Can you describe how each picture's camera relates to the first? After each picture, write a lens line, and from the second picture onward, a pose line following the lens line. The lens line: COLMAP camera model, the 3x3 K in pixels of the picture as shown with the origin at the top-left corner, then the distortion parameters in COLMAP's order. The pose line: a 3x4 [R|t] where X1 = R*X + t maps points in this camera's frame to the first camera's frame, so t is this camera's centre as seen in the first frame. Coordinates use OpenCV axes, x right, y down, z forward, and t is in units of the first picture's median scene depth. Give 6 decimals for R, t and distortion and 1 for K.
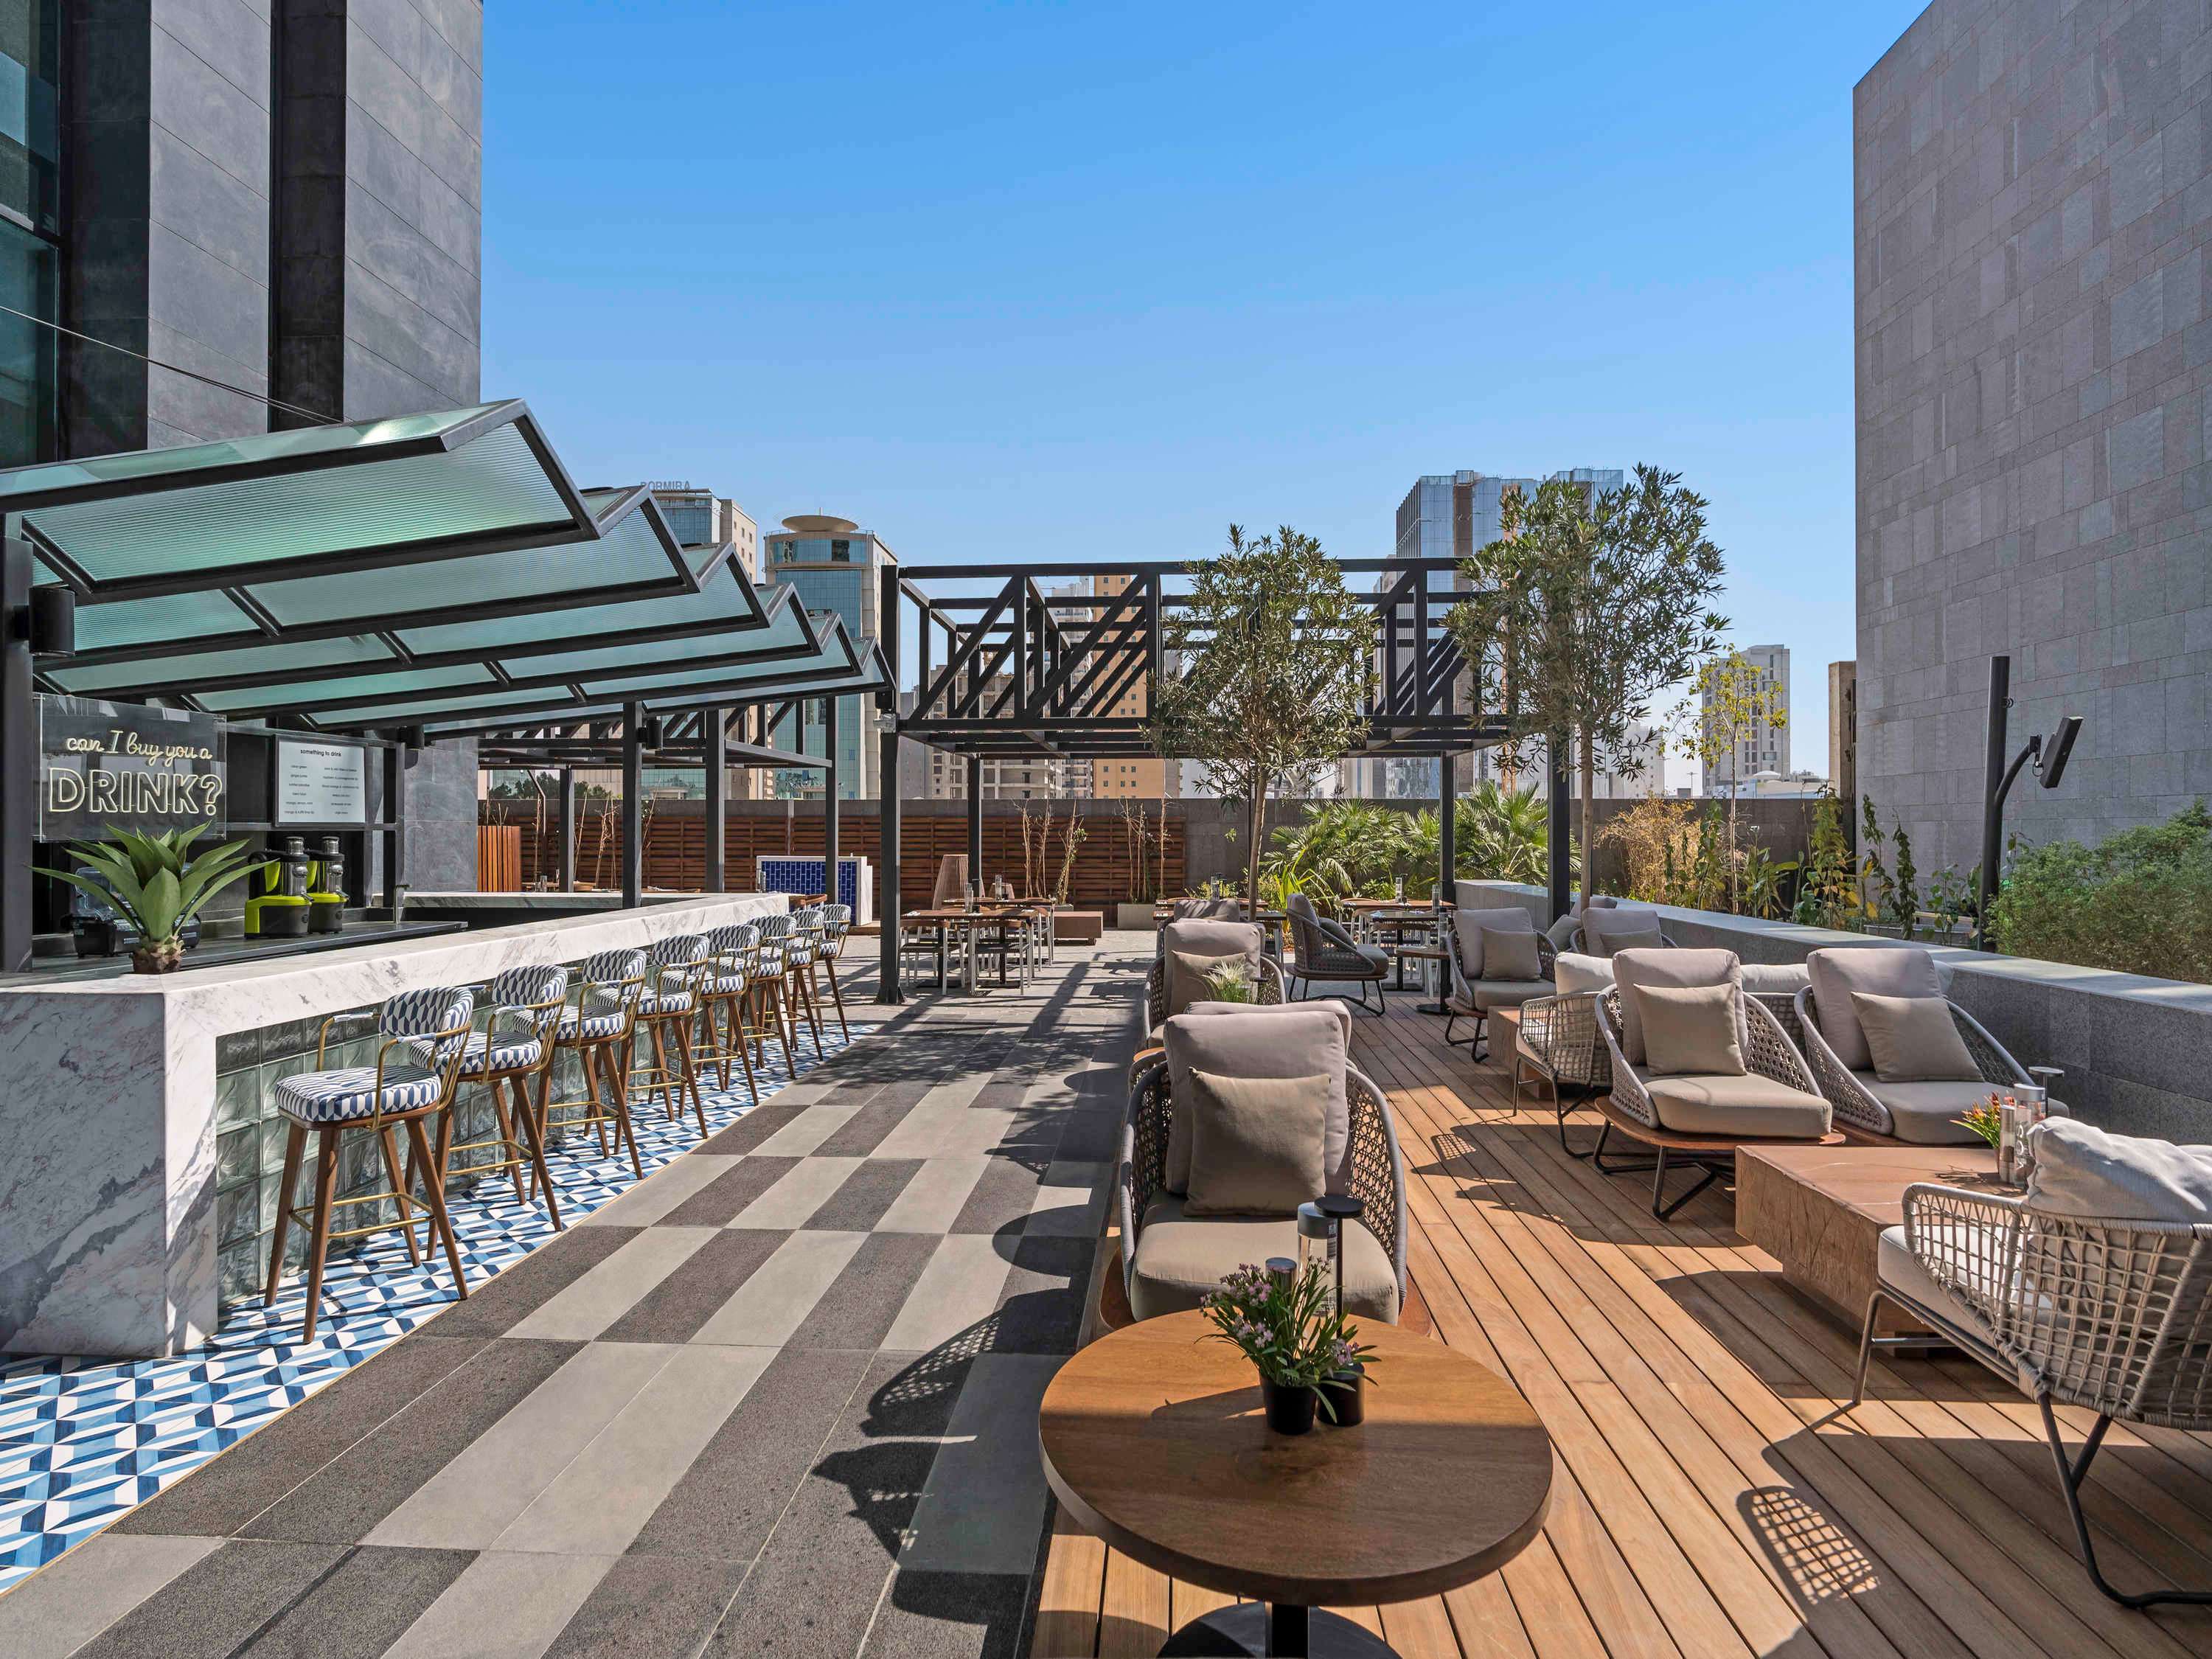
lens RADIAL K [[1124.3, 0, 1107.9], [0, 1124.3, 828.8], [0, 0, 1]] dist [0.004127, 0.000645]
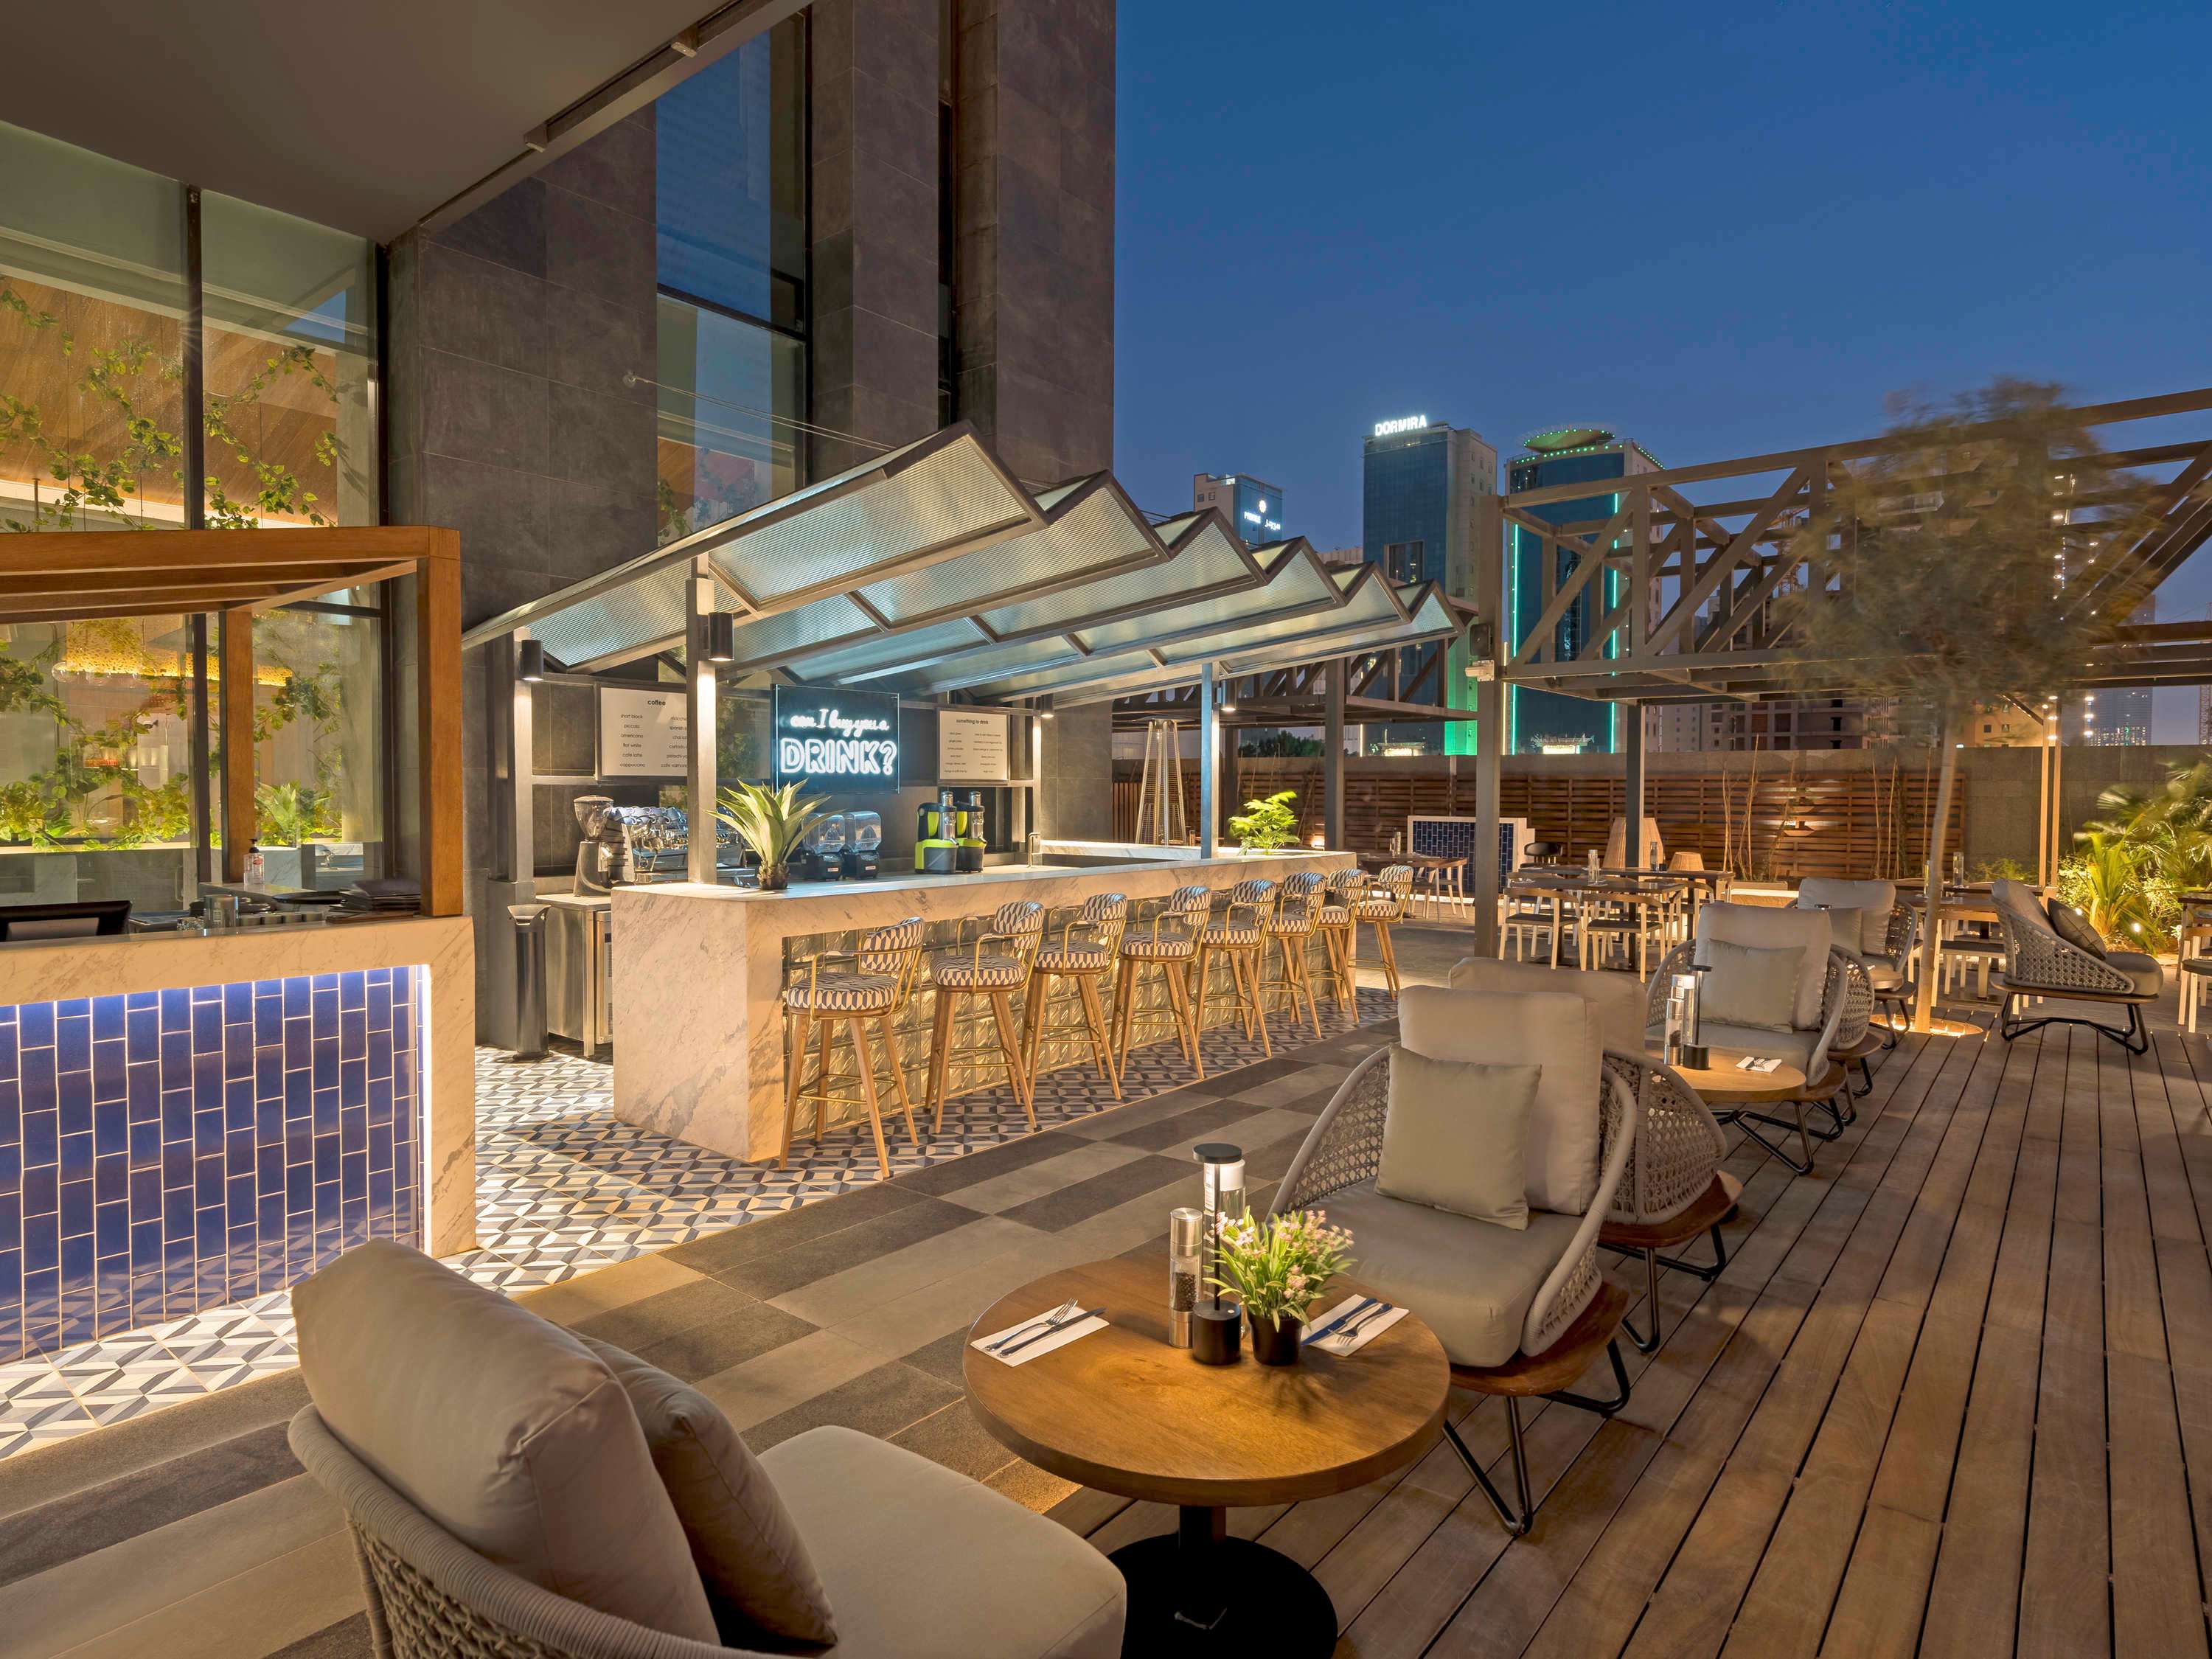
lens RADIAL K [[1236.6, 0, 1104.8], [0, 1236.6, 822.8], [0, 0, 1]] dist [-0.002896, 0.000066]
pose [[0.819736, 0.019235, -0.572419, 0.221801], [-0.002554, 0.999549, 0.029930, 0.001089], [0.572736, -0.023073, 0.819415, 0.005570]]
